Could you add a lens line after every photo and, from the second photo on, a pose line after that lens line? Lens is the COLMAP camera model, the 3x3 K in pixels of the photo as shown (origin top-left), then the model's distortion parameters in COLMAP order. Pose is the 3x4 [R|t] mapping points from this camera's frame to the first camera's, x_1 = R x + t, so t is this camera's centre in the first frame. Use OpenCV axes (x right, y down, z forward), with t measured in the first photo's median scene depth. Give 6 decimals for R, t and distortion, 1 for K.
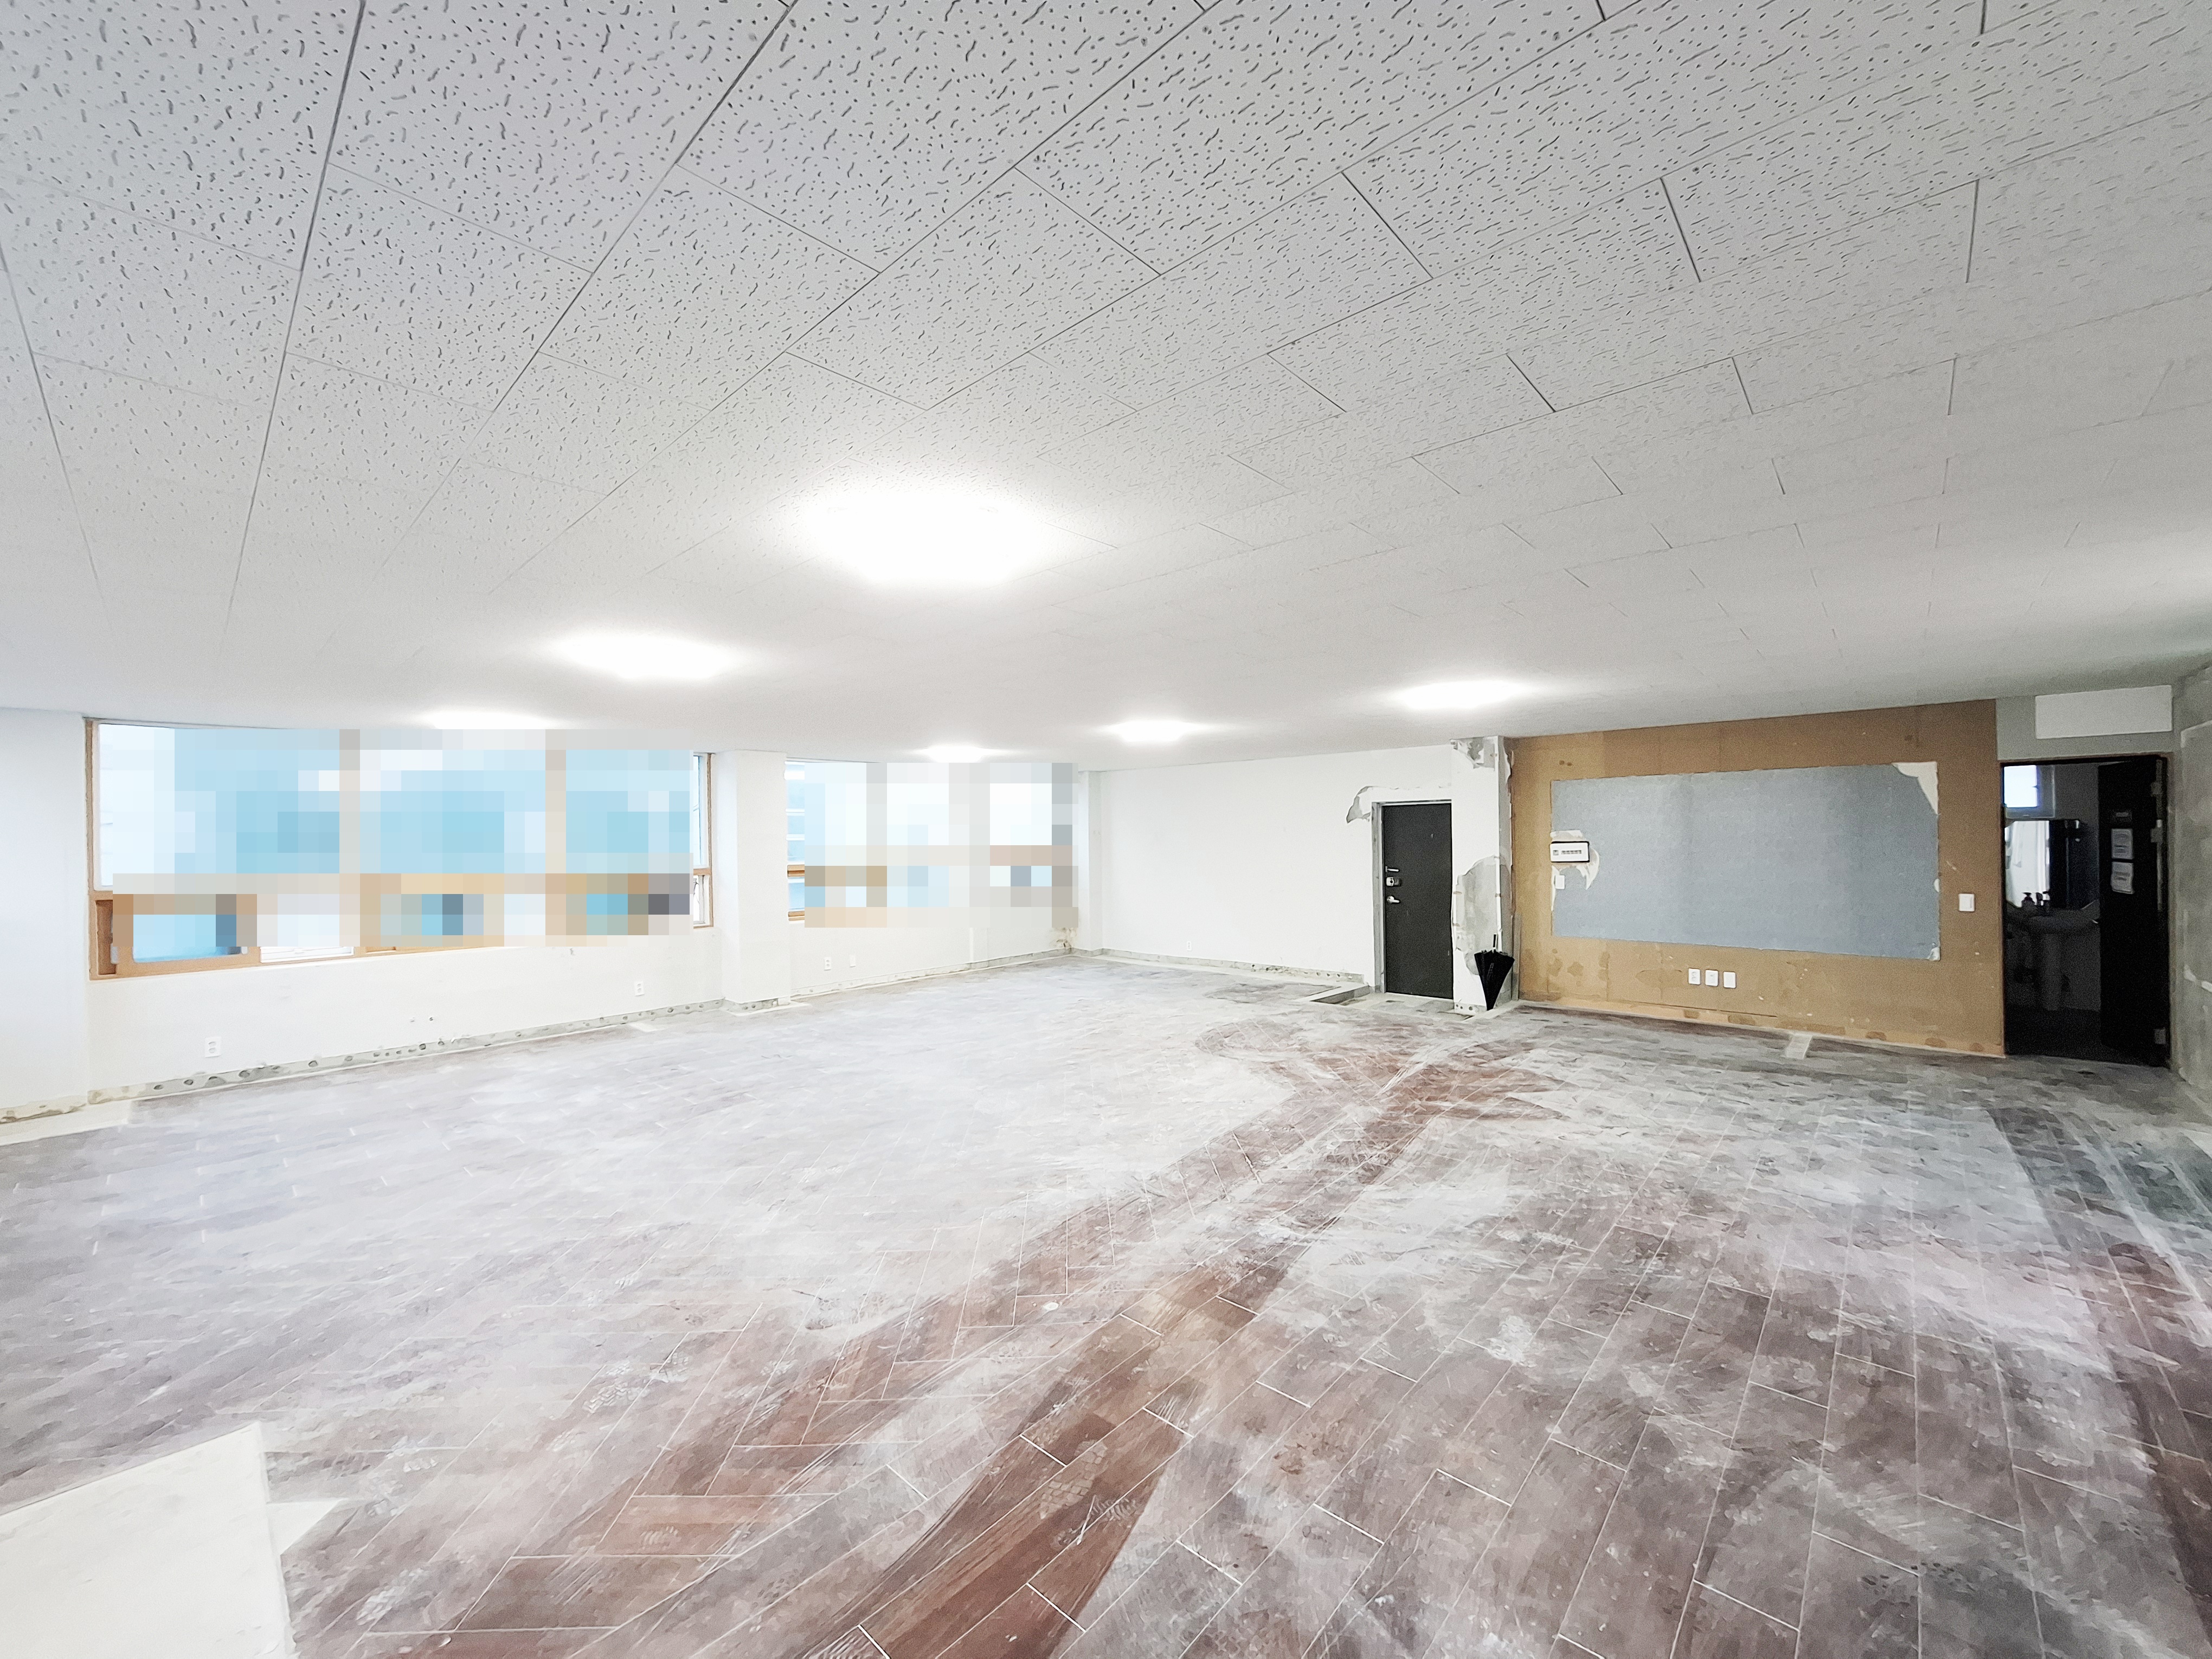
lens RADIAL K [[863.9, 0, 1094.0], [0, 863.9, 836.7], [0, 0, 1]] dist [-0.014035, 0.000525]
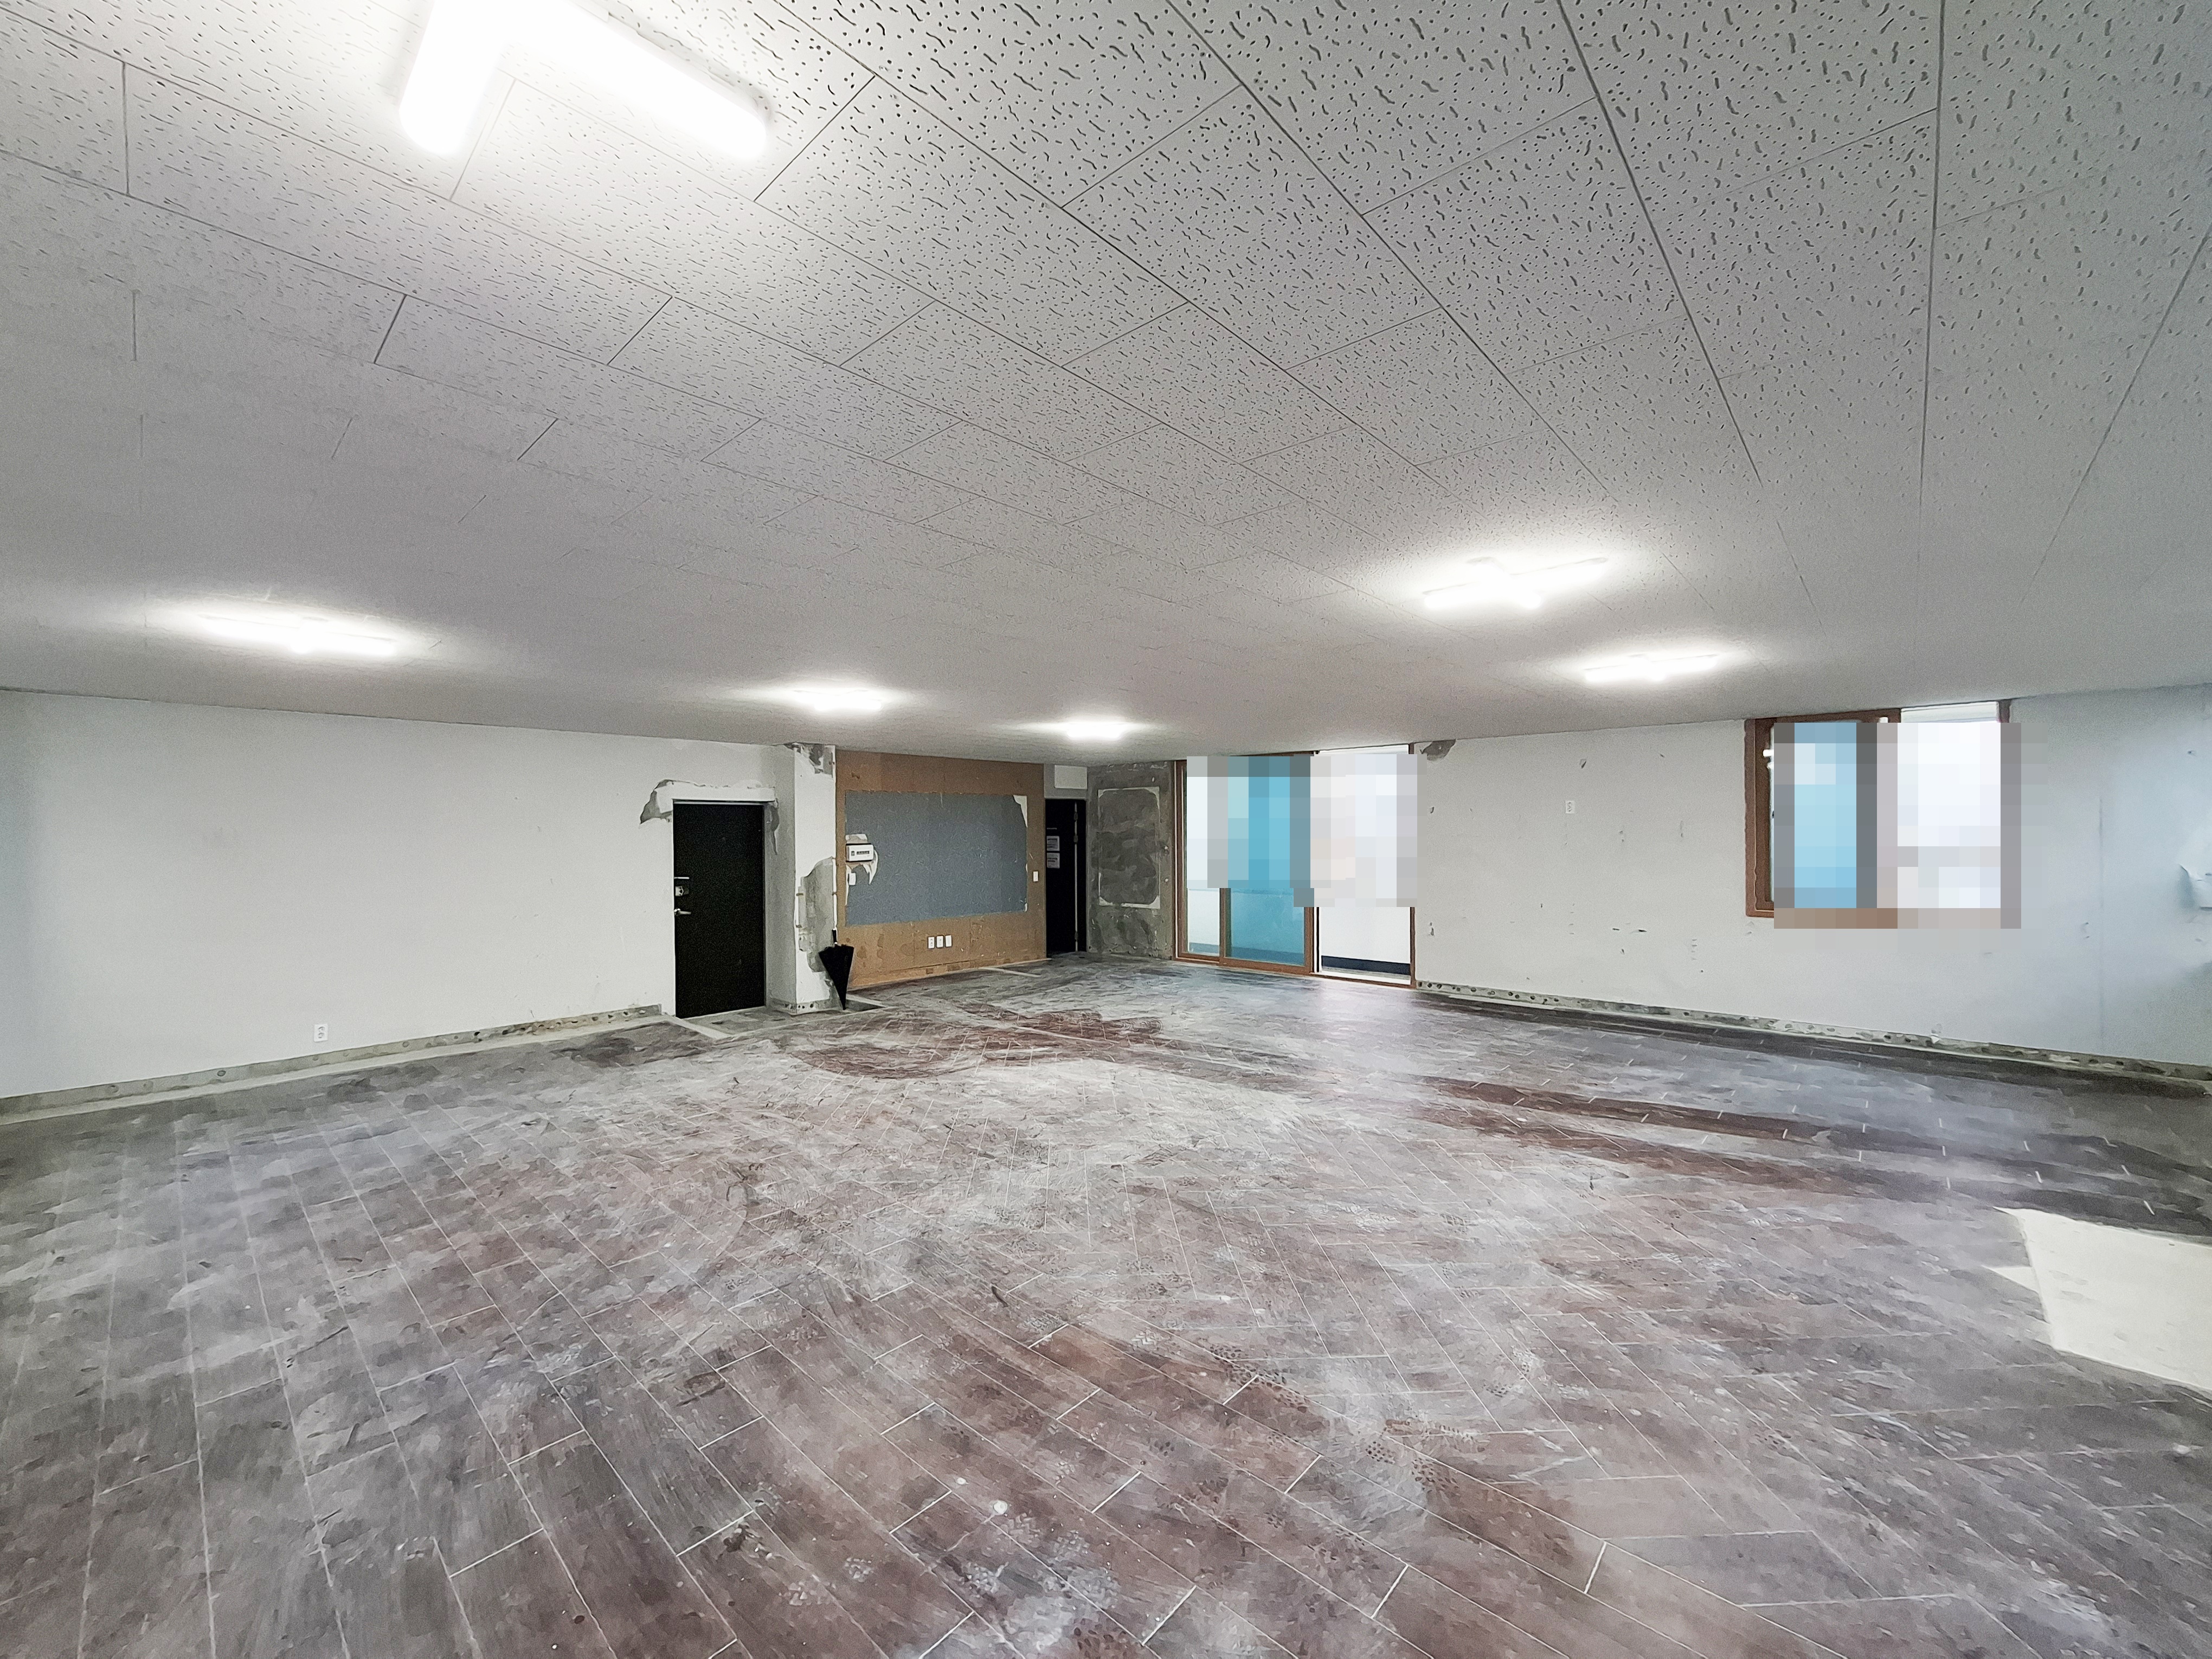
lens RADIAL K [[885.4, 0, 1099.1], [0, 885.4, 826.2], [0, 0, 1]] dist [-0.013657, 0.000436]
pose [[-0.009231, 0.022631, 0.999701, -1.045447], [0.007995, 0.999714, -0.022558, 0.018843], [-0.999925, 0.007785, -0.009410, 1.108724]]
